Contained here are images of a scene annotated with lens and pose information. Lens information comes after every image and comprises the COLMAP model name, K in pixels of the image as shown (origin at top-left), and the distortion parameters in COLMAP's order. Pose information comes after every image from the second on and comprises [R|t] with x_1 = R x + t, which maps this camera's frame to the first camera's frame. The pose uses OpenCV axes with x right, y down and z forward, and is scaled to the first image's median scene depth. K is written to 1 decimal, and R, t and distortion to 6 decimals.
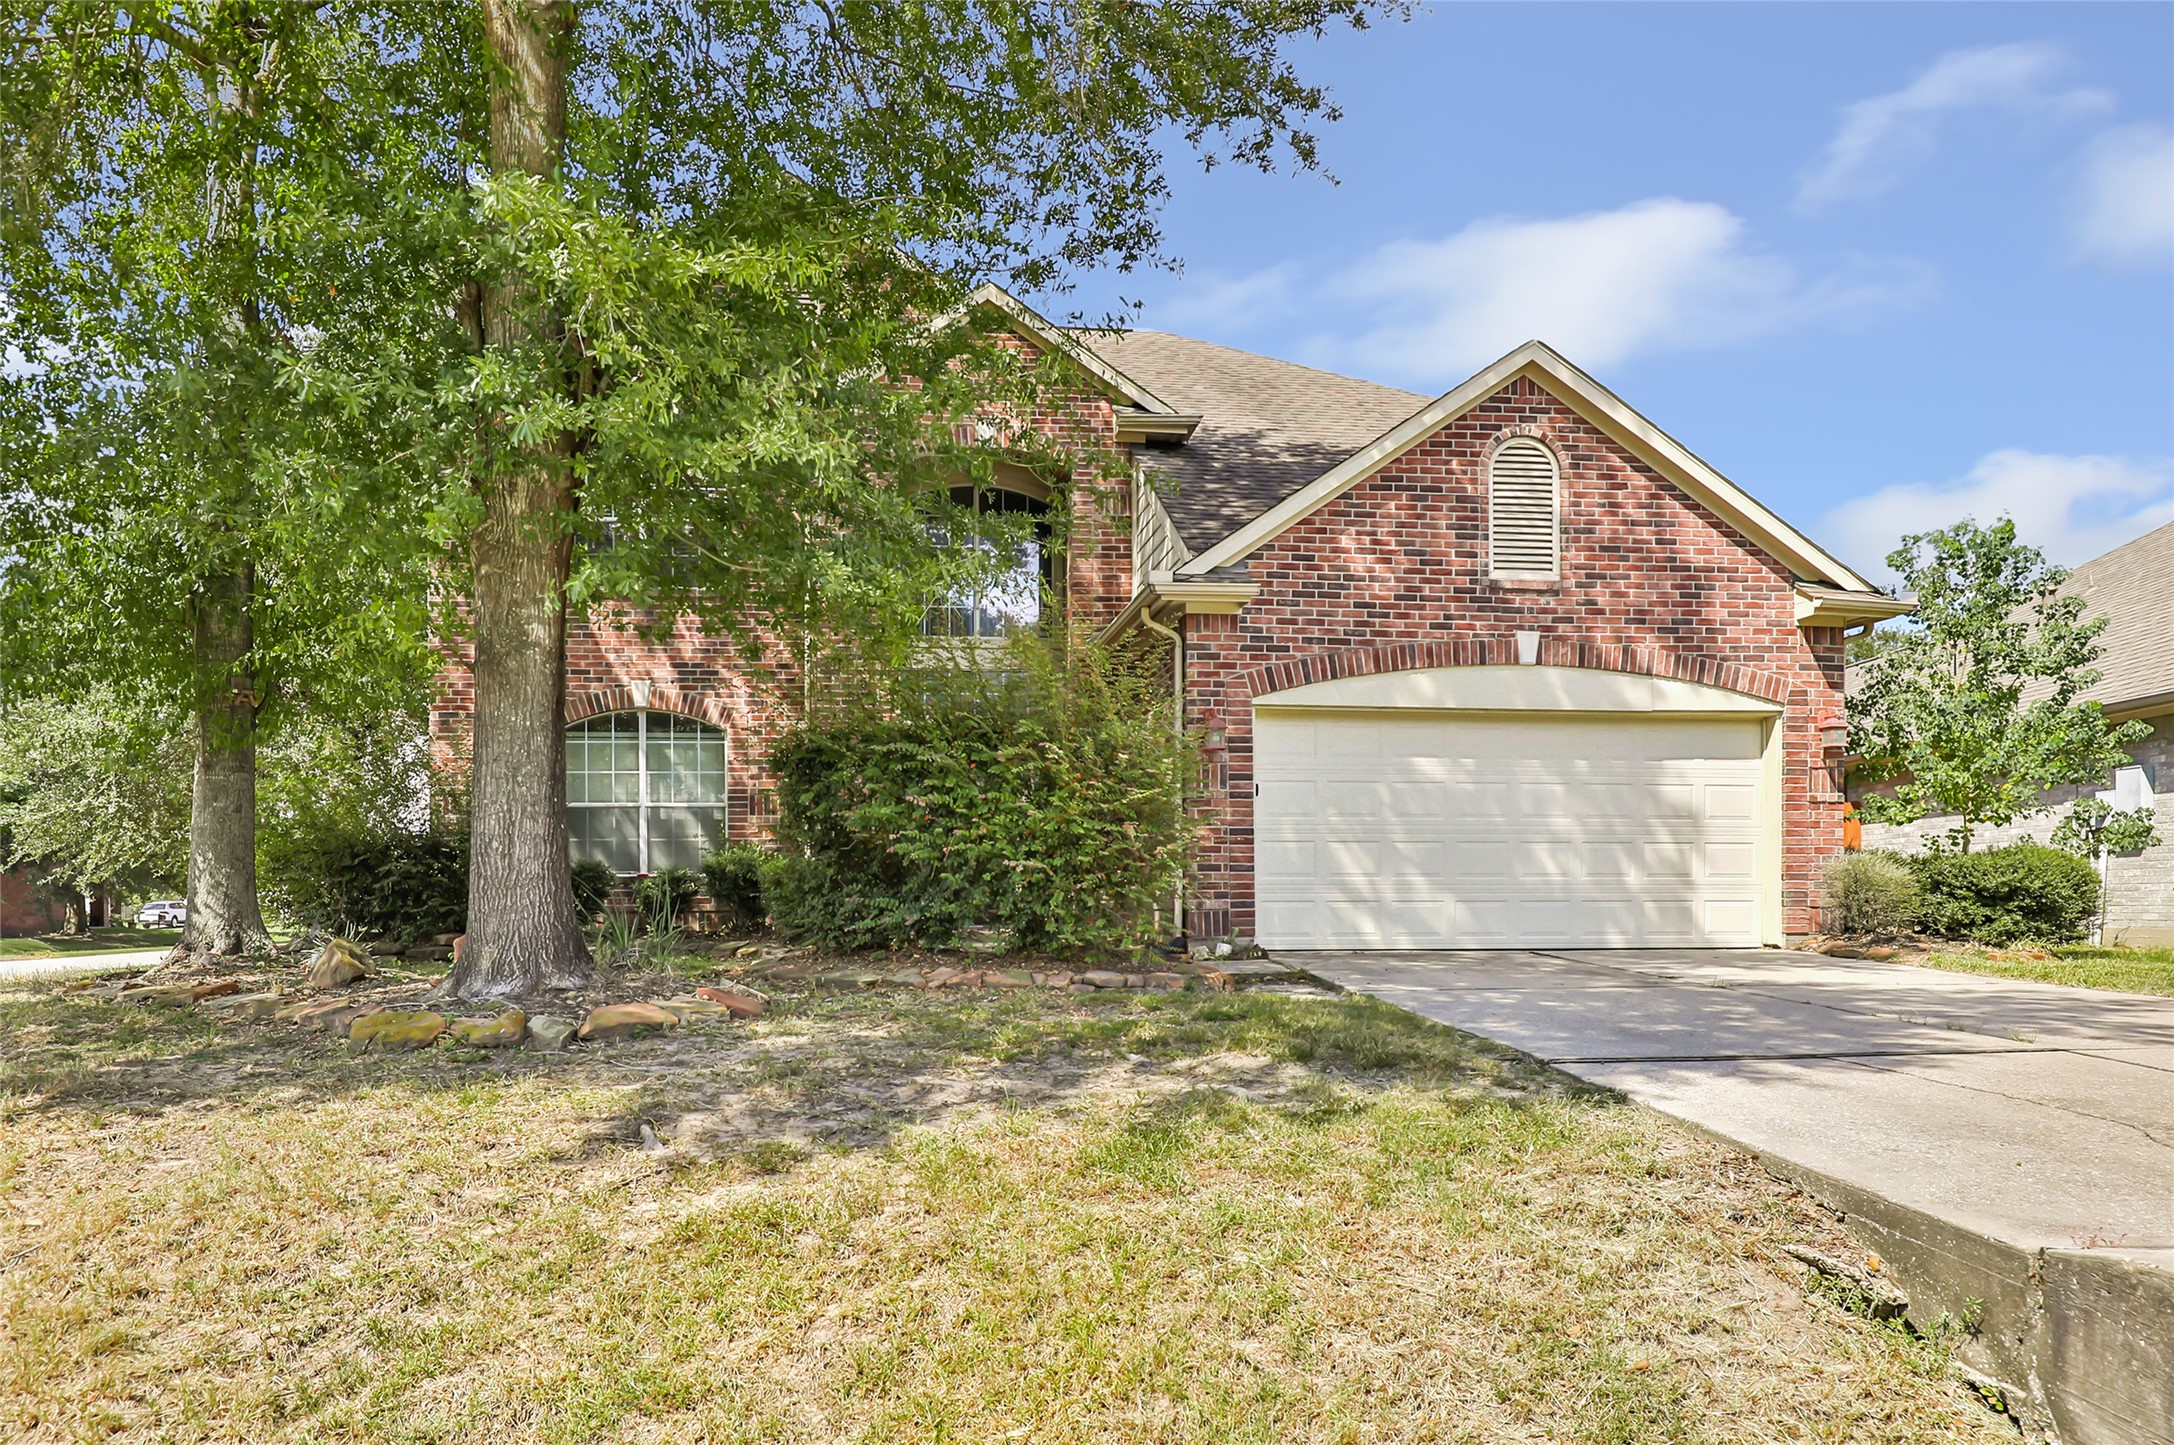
lens RADIAL K [[1286.4, 0, 1083.1], [0, 1286.4, 868.5], [0, 0, 1]] dist [0.000146, 0.003168]
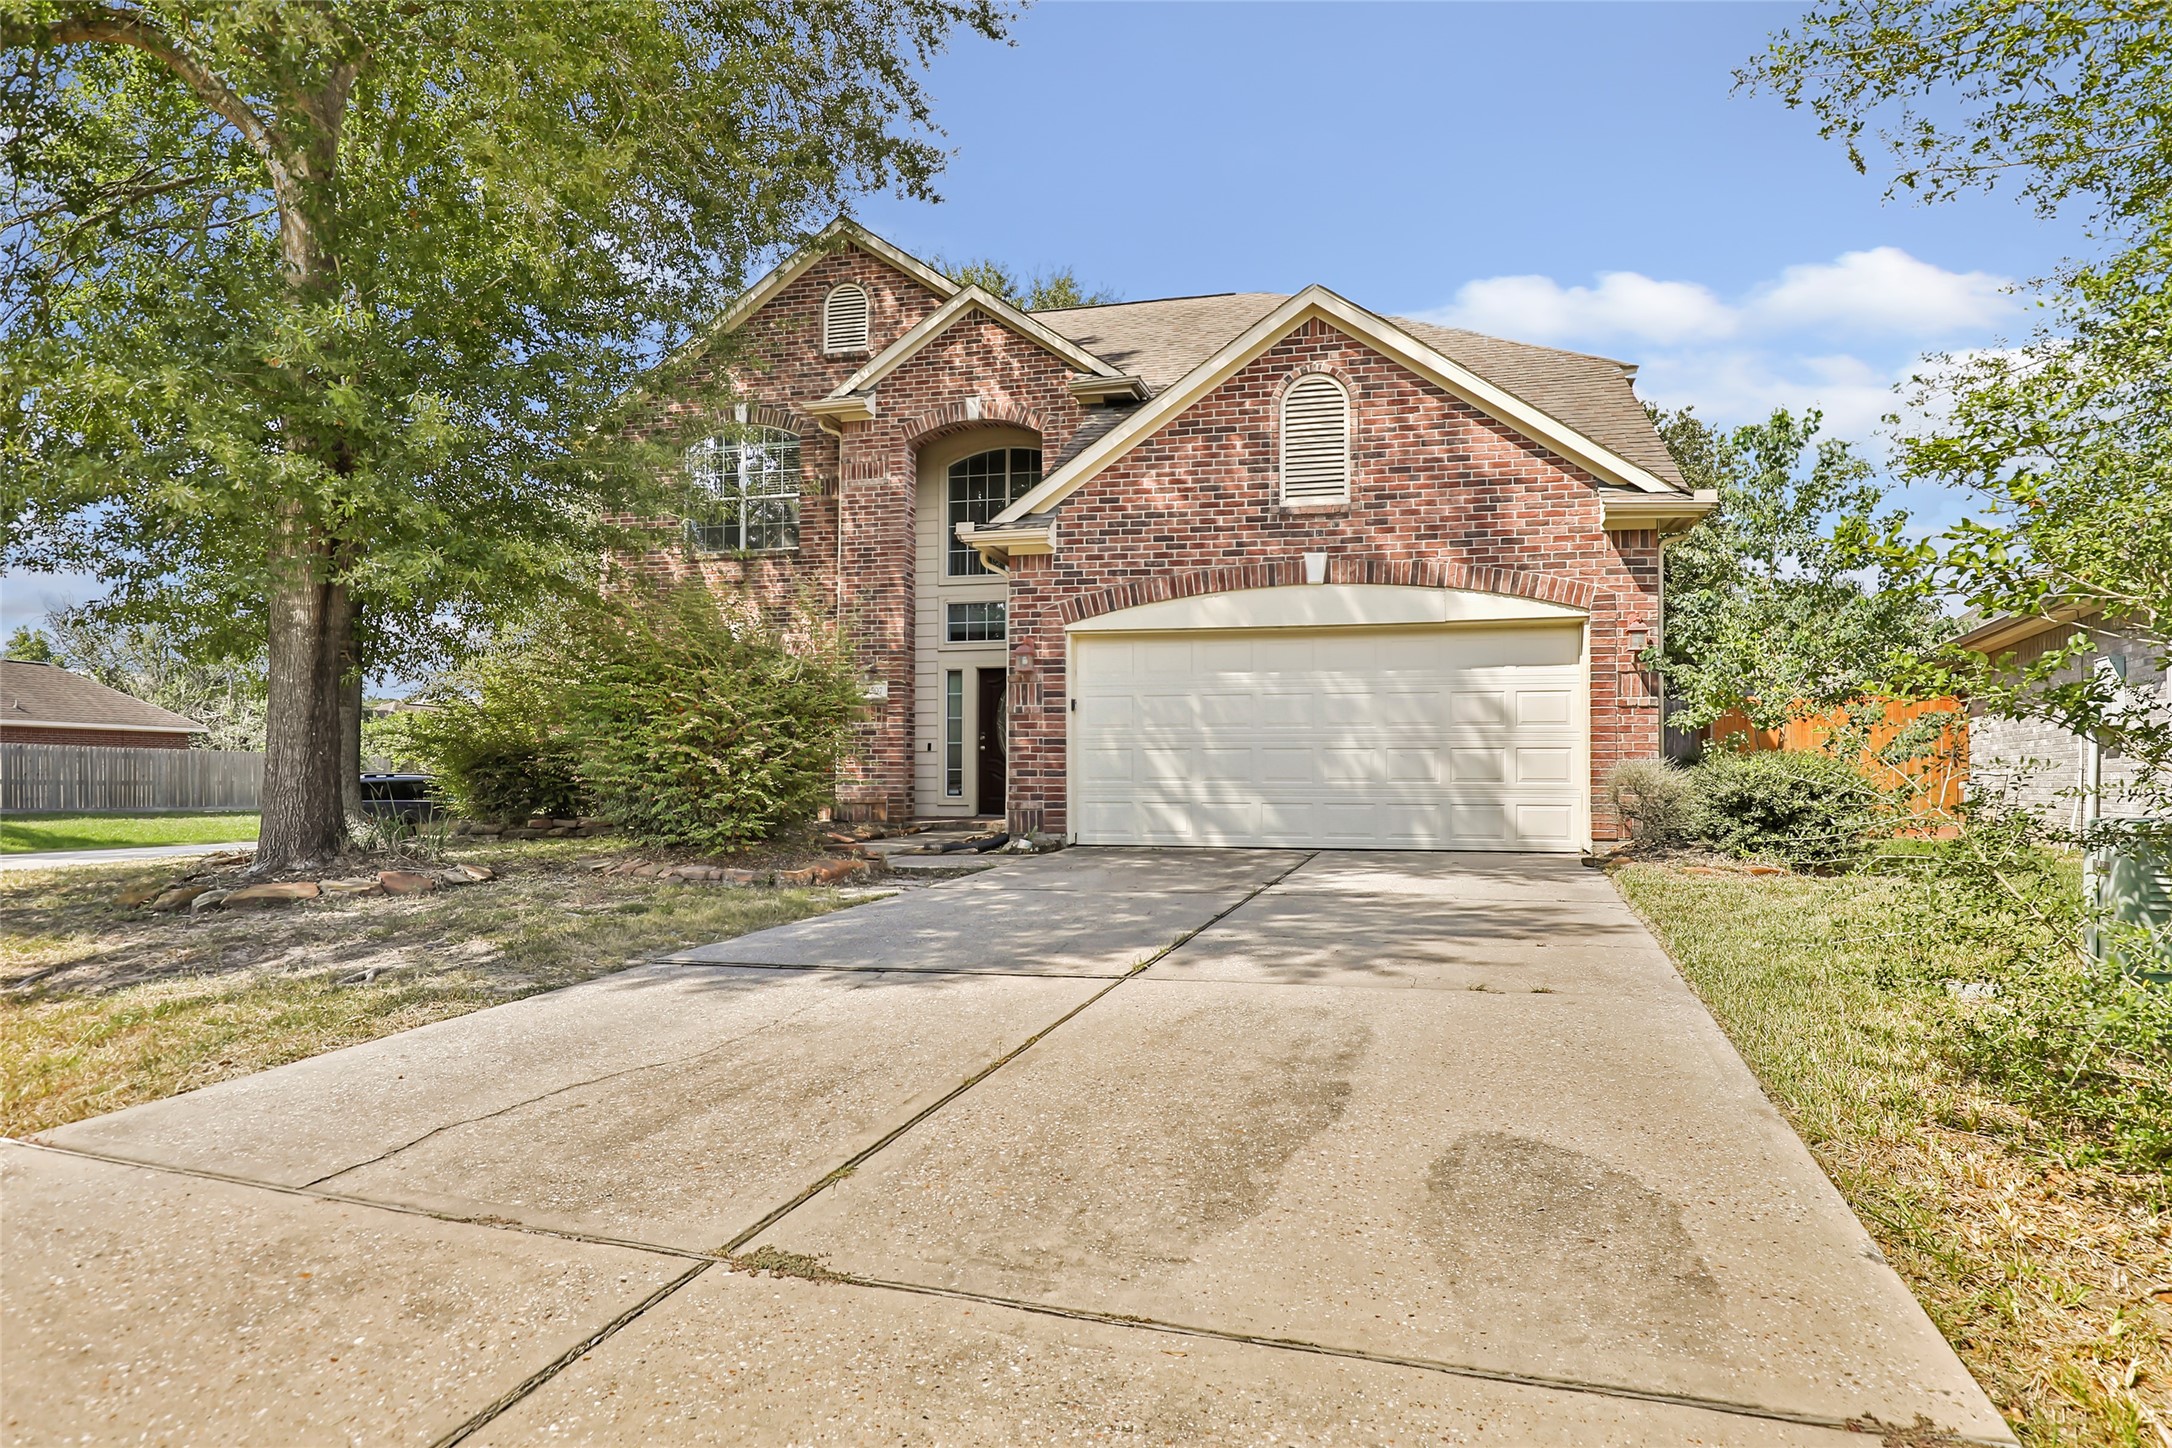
lens RADIAL K [[1111.5, 0, 1084.2], [0, 1111.5, 729.7], [0, 0, 1]] dist [-0.002557, 0.001865]
pose [[0.952484, -0.010806, -0.304396, 0.439671], [0.003881, 0.999720, -0.023346, -0.015535], [0.304563, 0.021056, 0.952260, 0.059525]]
